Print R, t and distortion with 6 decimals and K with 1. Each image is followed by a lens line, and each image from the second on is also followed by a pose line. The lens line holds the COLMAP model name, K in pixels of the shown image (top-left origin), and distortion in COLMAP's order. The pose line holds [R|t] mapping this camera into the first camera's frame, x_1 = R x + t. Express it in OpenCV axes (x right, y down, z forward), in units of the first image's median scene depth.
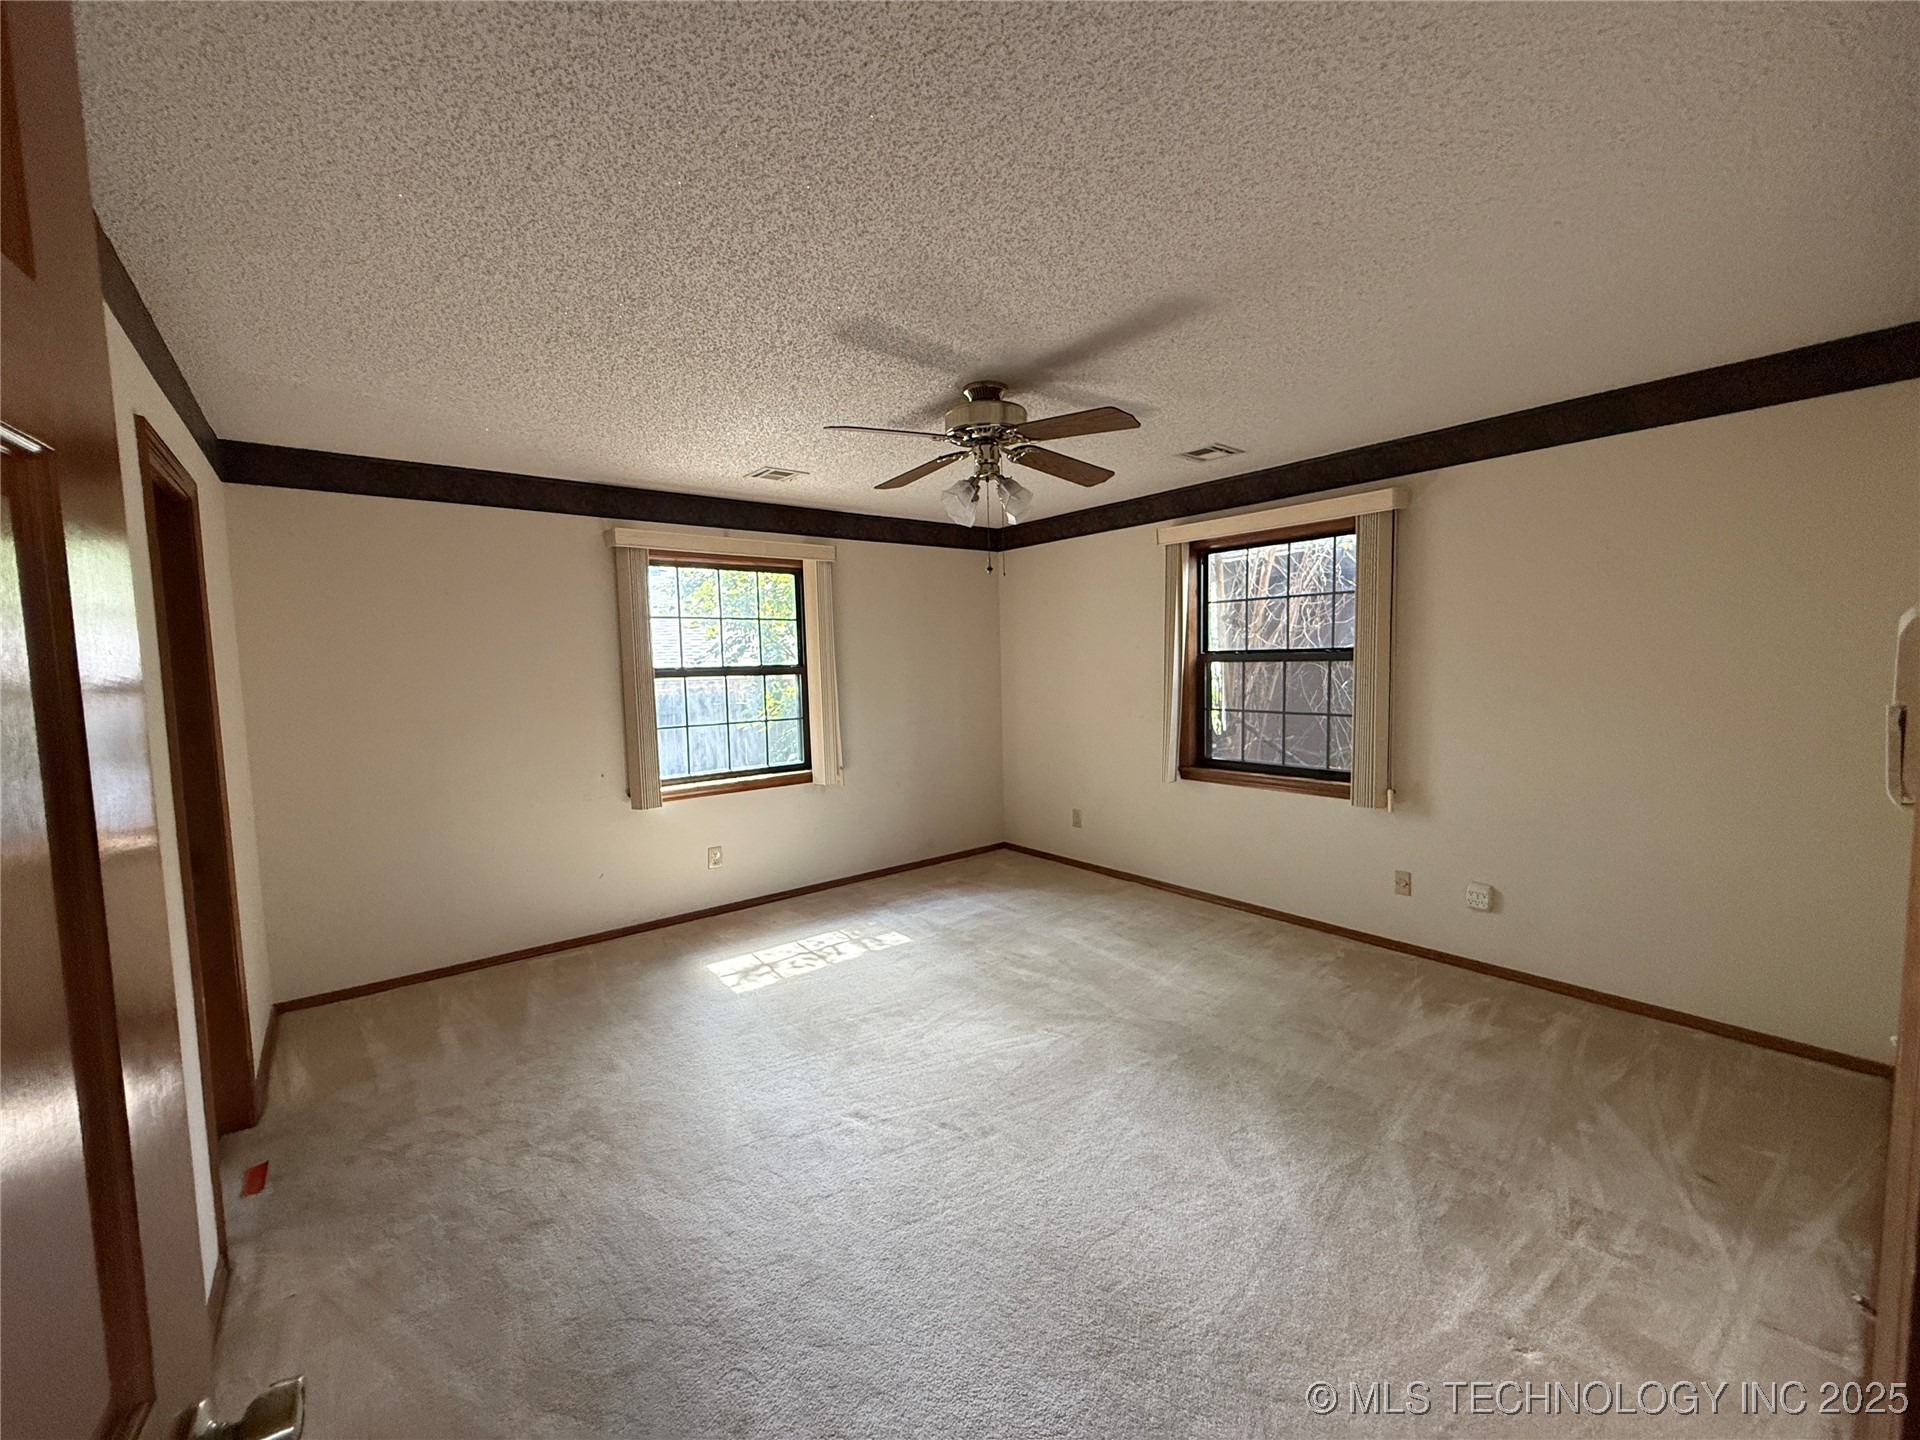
lens RADIAL K [[766.6, 0, 958.0], [0, 766.6, 718.4], [0, 0, 1]] dist [-0.003496, 0.000203]
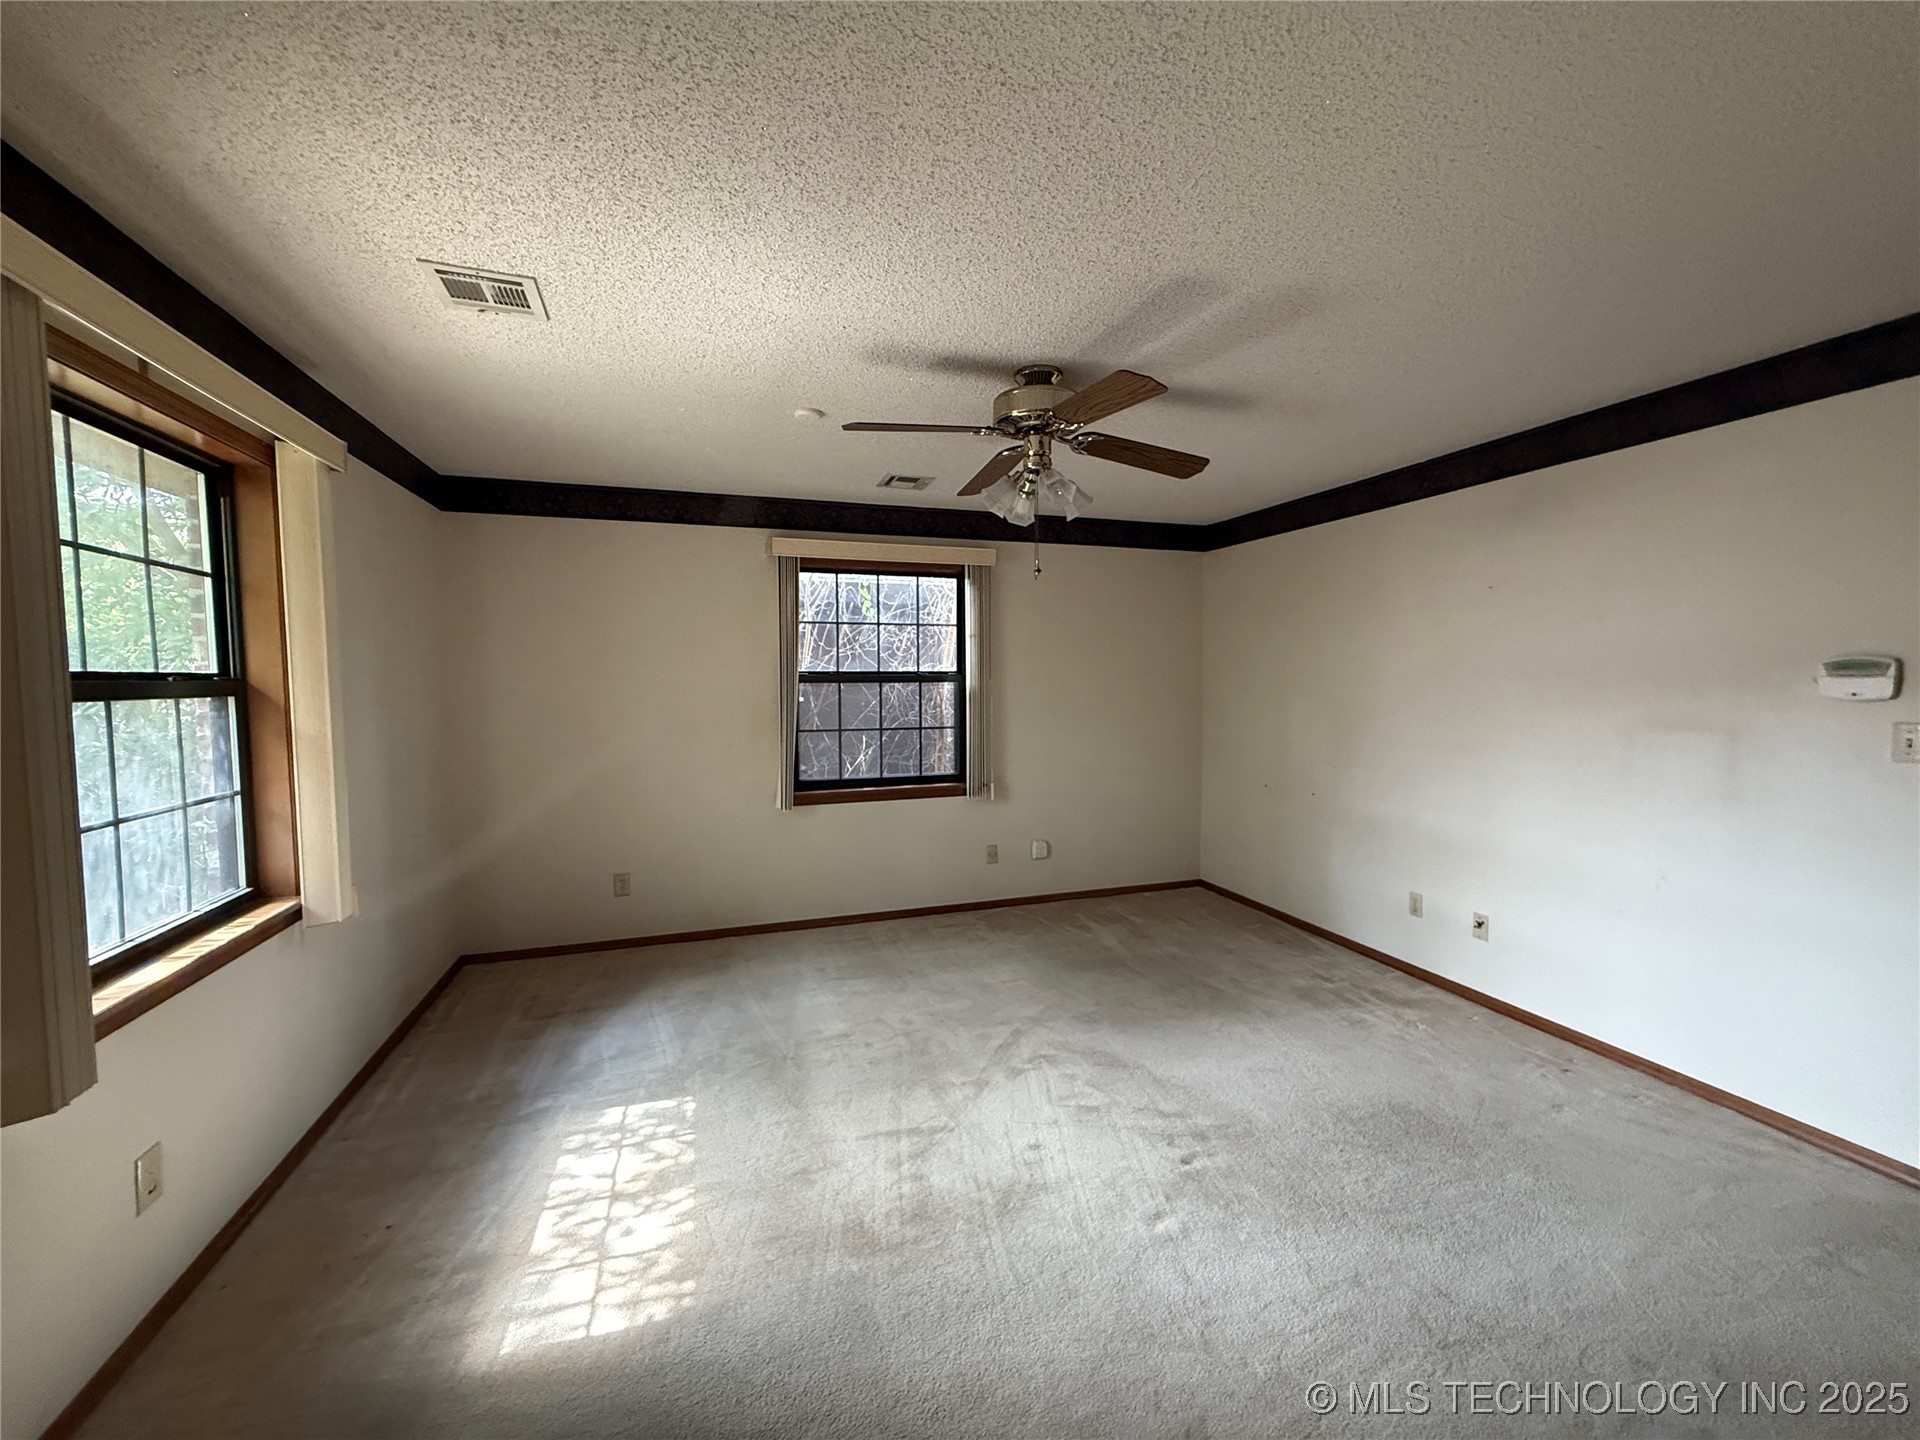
lens RADIAL K [[766.6, 0, 961.3], [0, 766.6, 716.8], [0, 0, 1]] dist [-0.003496, 0.000203]
pose [[0.359412, -0.030335, 0.932686, -0.569373], [0.074058, 0.997246, 0.003896, -0.021153], [-0.930236, 0.067673, 0.360669, 0.513600]]
